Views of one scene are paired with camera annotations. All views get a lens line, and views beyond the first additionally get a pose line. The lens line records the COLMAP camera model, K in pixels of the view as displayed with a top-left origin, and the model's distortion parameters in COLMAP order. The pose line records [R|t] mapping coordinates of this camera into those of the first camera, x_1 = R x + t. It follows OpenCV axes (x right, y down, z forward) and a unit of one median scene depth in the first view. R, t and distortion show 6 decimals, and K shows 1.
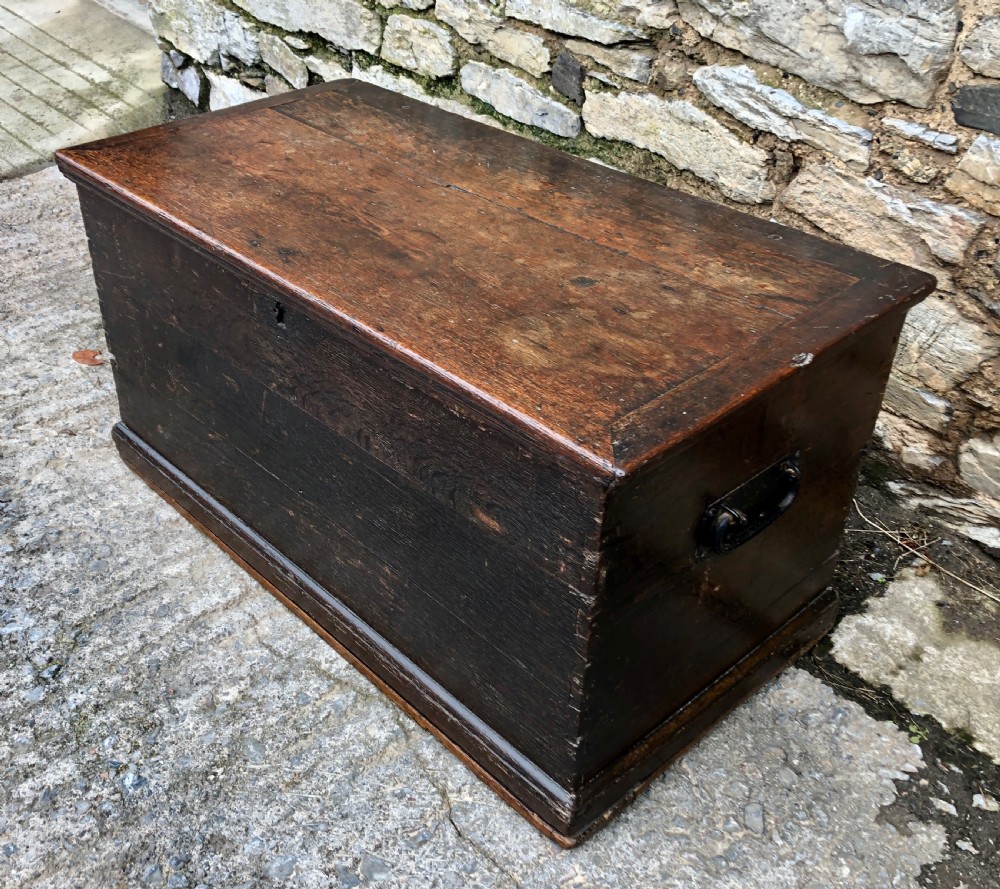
lens RADIAL K [[1100.8, 0, 443.7], [0, 1100.8, 437.8], [0, 0, 1]] dist [0.013524, 0.000000]
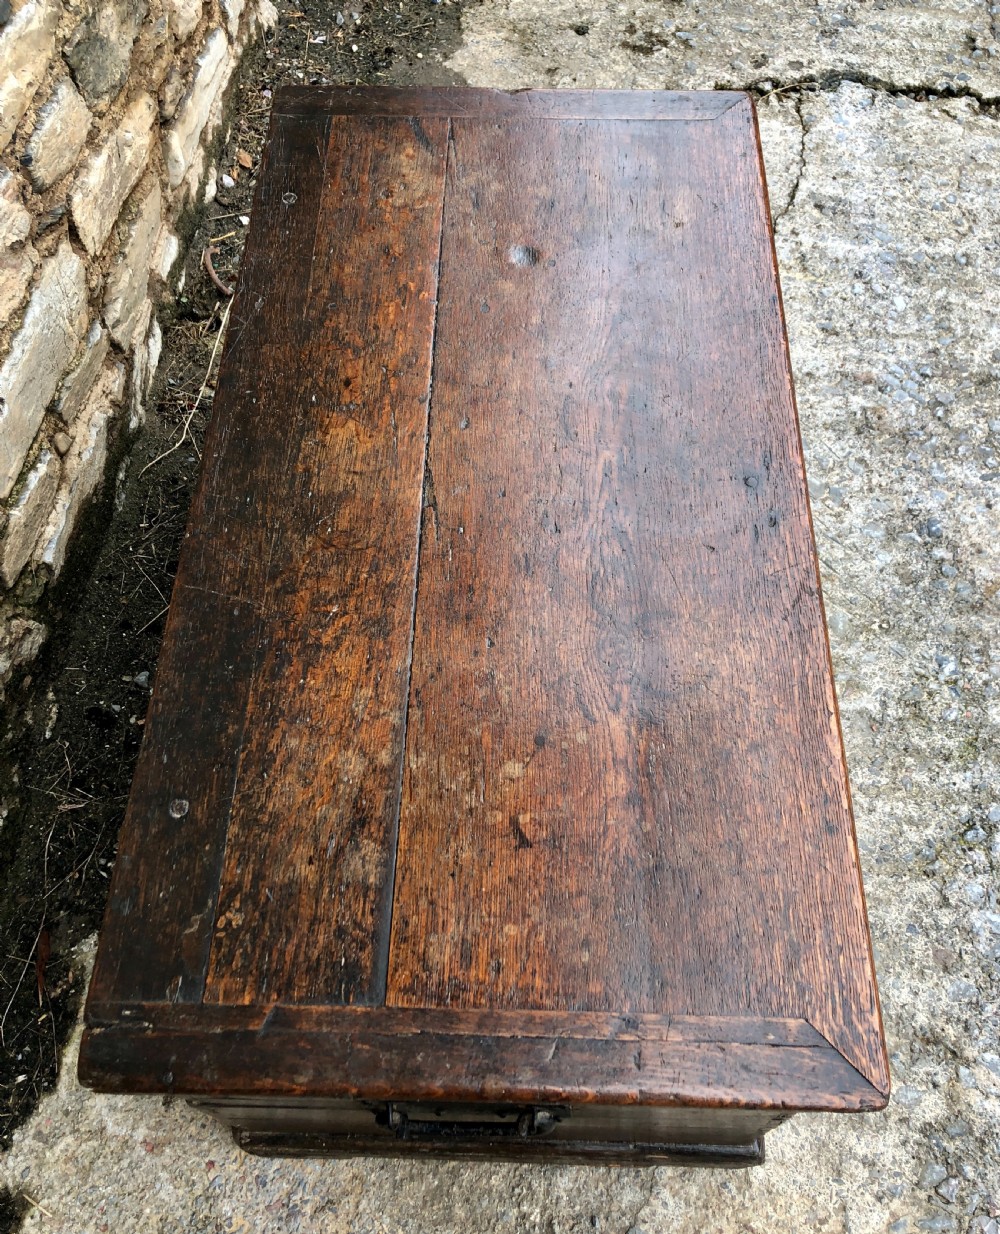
lens RADIAL K [[1135.5, 0, 513.6], [0, 1135.5, 584.8], [0, 0, 1]] dist [0.018340, 0.000000]
pose [[-0.723080, -0.584328, 0.368397, -0.299268], [0.400608, 0.079734, 0.912773, -0.794806], [-0.562732, 0.807591, 0.176432, 0.858949]]
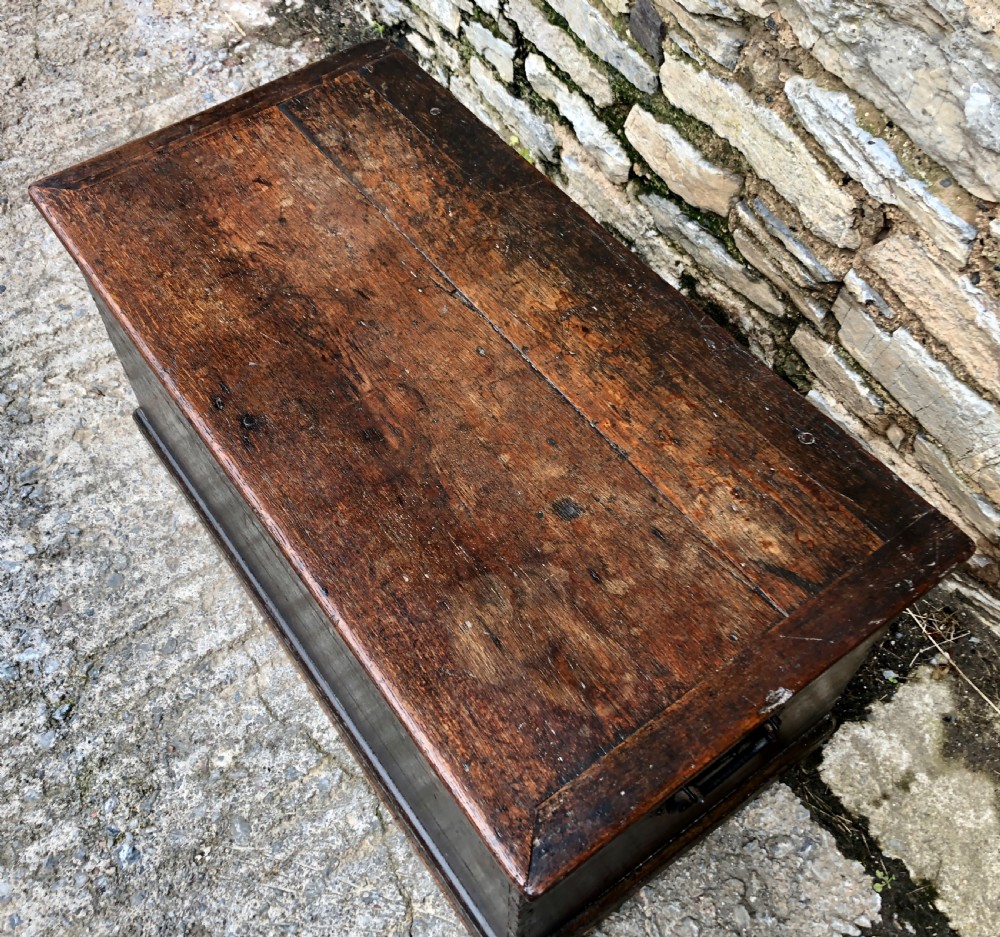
lens RADIAL K [[1058.5, 0, 475.4], [0, 1058.5, 437.2], [0, 0, 1]] dist [0.017729, 0.000000]
pose [[0.993398, 0.082388, -0.079826, 0.094784], [-0.050090, 0.937533, 0.344272, -0.395704], [0.103203, -0.338001, 0.935470, 0.171458]]
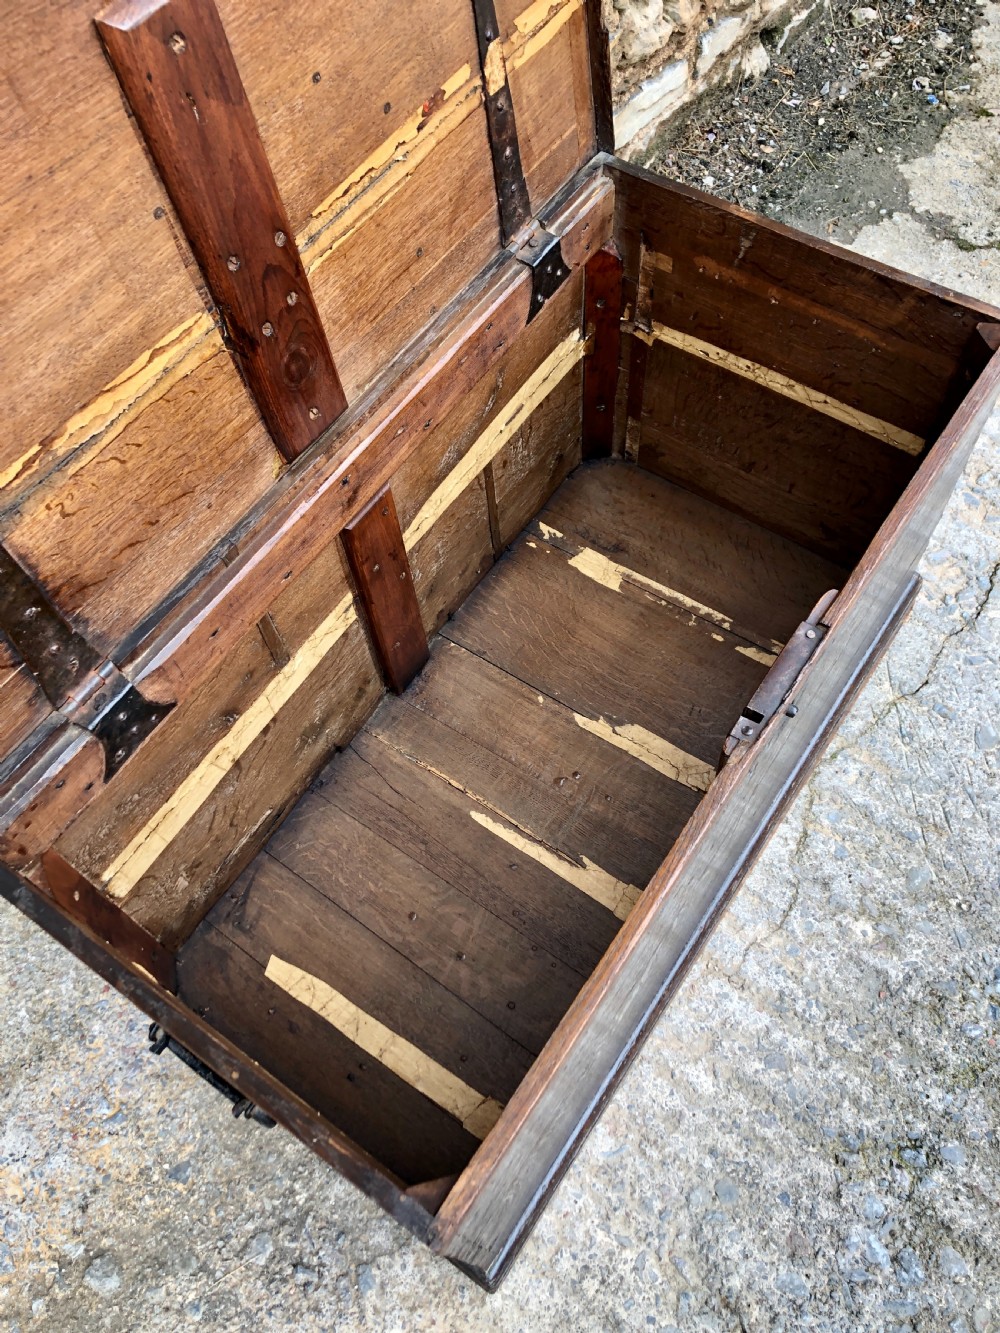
lens RADIAL K [[1089.2, 0, 498.9], [0, 1089.2, 659.4], [0, 0, 1]] dist [0.022448, -0.006313]
pose [[-0.219893, -0.838569, 0.498446, -0.375016], [0.595664, 0.289220, 0.749357, -0.668688], [-0.772548, 0.461685, 0.435908, 0.695117]]
